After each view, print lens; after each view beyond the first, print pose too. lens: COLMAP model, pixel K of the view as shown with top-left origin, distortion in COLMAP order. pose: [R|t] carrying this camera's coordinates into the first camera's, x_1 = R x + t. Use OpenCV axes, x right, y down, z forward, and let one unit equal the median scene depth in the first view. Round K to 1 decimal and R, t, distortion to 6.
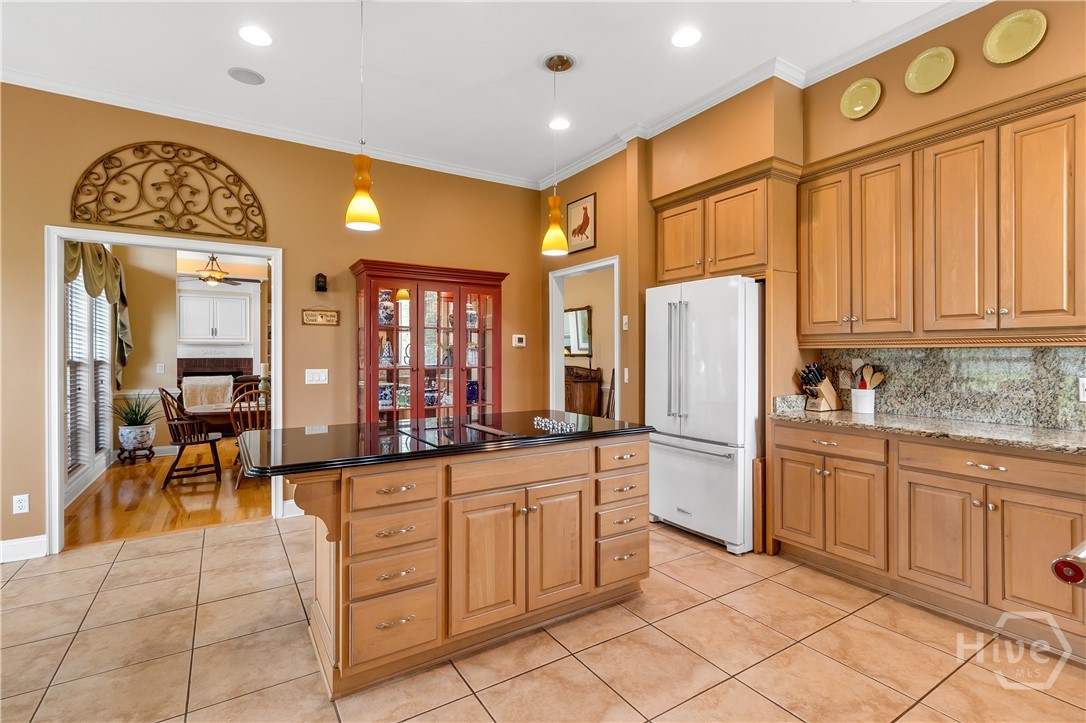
lens RADIAL K [[506.1, 0, 539.3], [0, 506.1, 355.0], [0, 0, 1]] dist [0.002344, 0.001379]
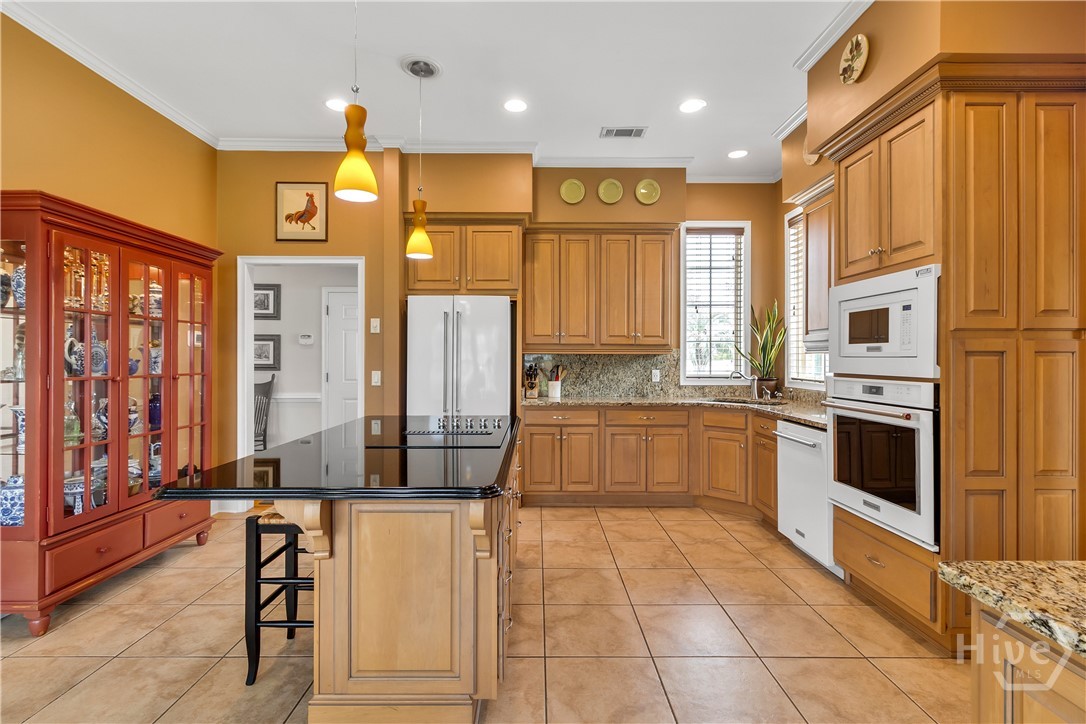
lens RADIAL K [[506.1, 0, 542.9], [0, 506.1, 359.9], [0, 0, 1]] dist [0.002344, 0.001379]
pose [[0.526479, -0.000406, 0.850188, -0.592106], [-0.001093, 0.999999, 0.001154, 0.002711], [-0.850187, -0.001537, 0.526478, 0.223129]]
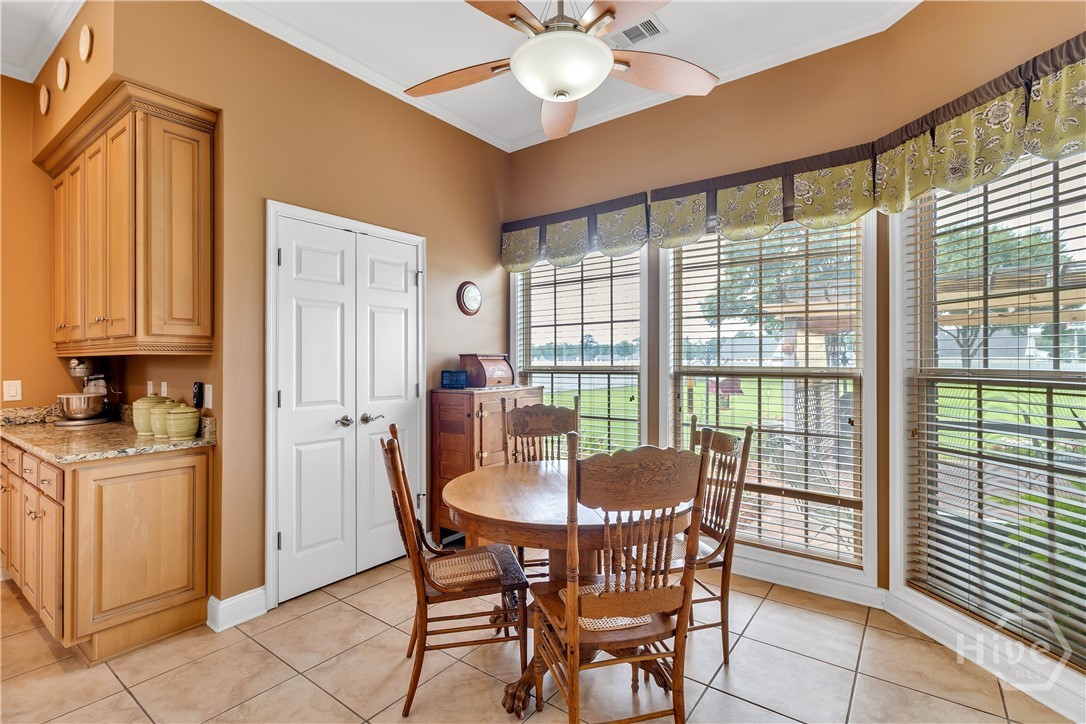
lens RADIAL K [[506.1, 0, 540.5], [0, 506.1, 359.0], [0, 0, 1]] dist [0.002344, 0.001379]
pose [[-0.931021, 0.001707, -0.364960, -0.552001], [0.001527, 0.999999, 0.000780, -0.001222], [0.364961, 0.000169, -0.931023, 0.921498]]
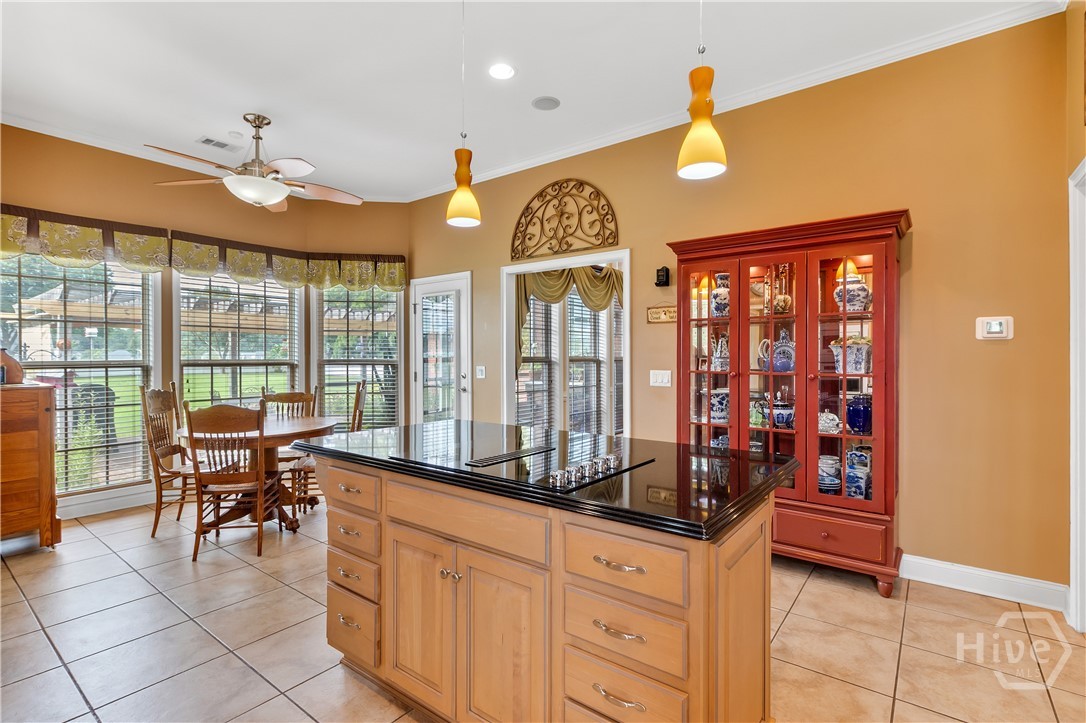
lens RADIAL K [[506.1, 0, 537.1], [0, 506.1, 356.0], [0, 0, 1]] dist [0.002344, 0.001379]
pose [[0.340852, 0.004017, -0.940108, 0.418493], [-0.000768, 0.999992, 0.003994, -0.002040], [0.940116, -0.000639, 0.340853, 0.551010]]
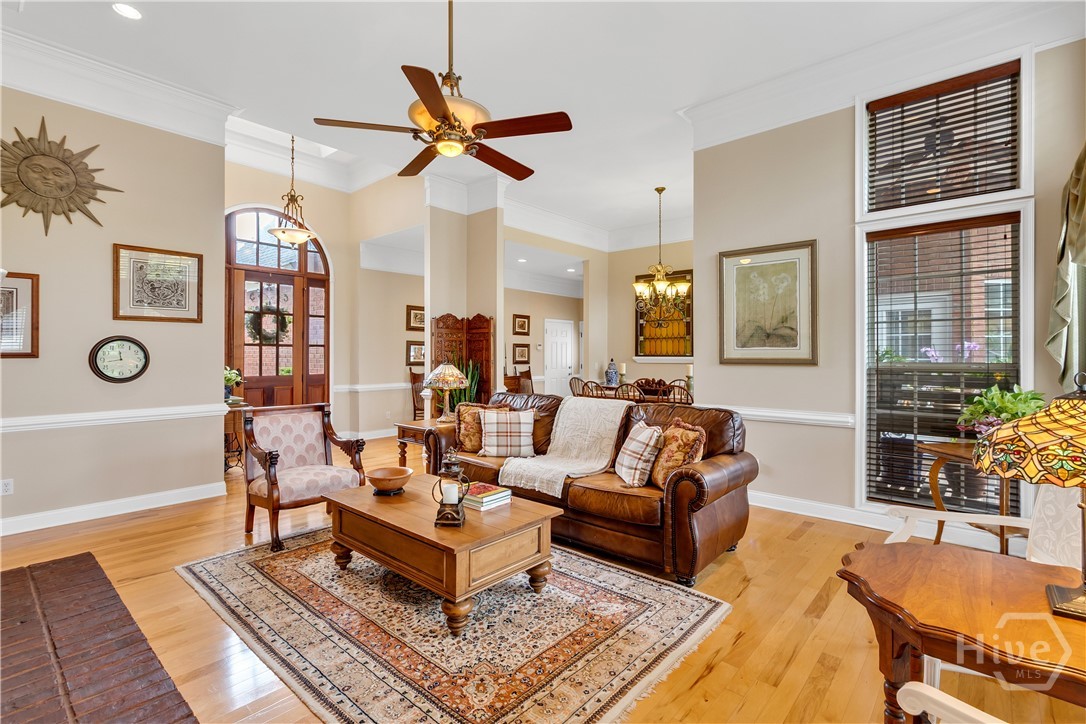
lens RADIAL K [[506.1, 0, 543.2], [0, 506.1, 356.9], [0, 0, 1]] dist [0.002344, 0.001379]
pose [[-0.290634, -0.003777, 0.956827, -2.518827], [0.000131, 0.999992, 0.003987, -0.012833], [-0.956834, 0.001285, -0.290631, 2.632762]]
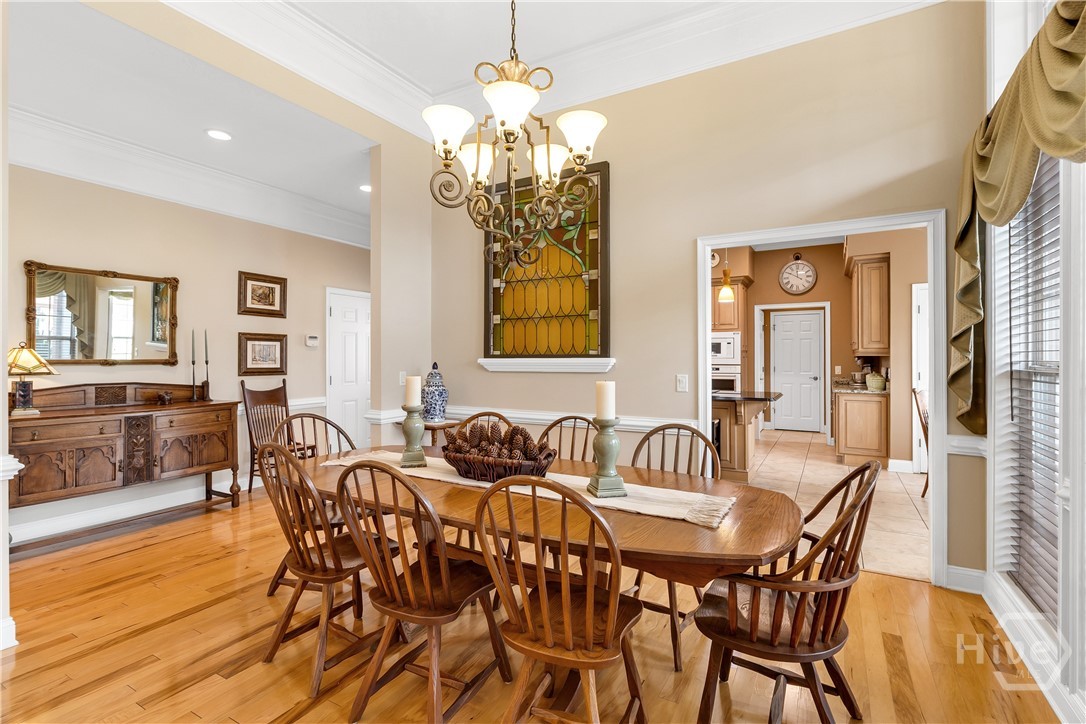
lens RADIAL K [[506.1, 0, 545.1], [0, 506.1, 357.1], [0, 0, 1]] dist [0.002344, 0.001379]
pose [[-0.472561, 0.005198, 0.881283, -1.314687], [0.004726, 0.999983, -0.003363, -0.001986], [-0.881285, 0.002576, -0.472577, 1.872429]]
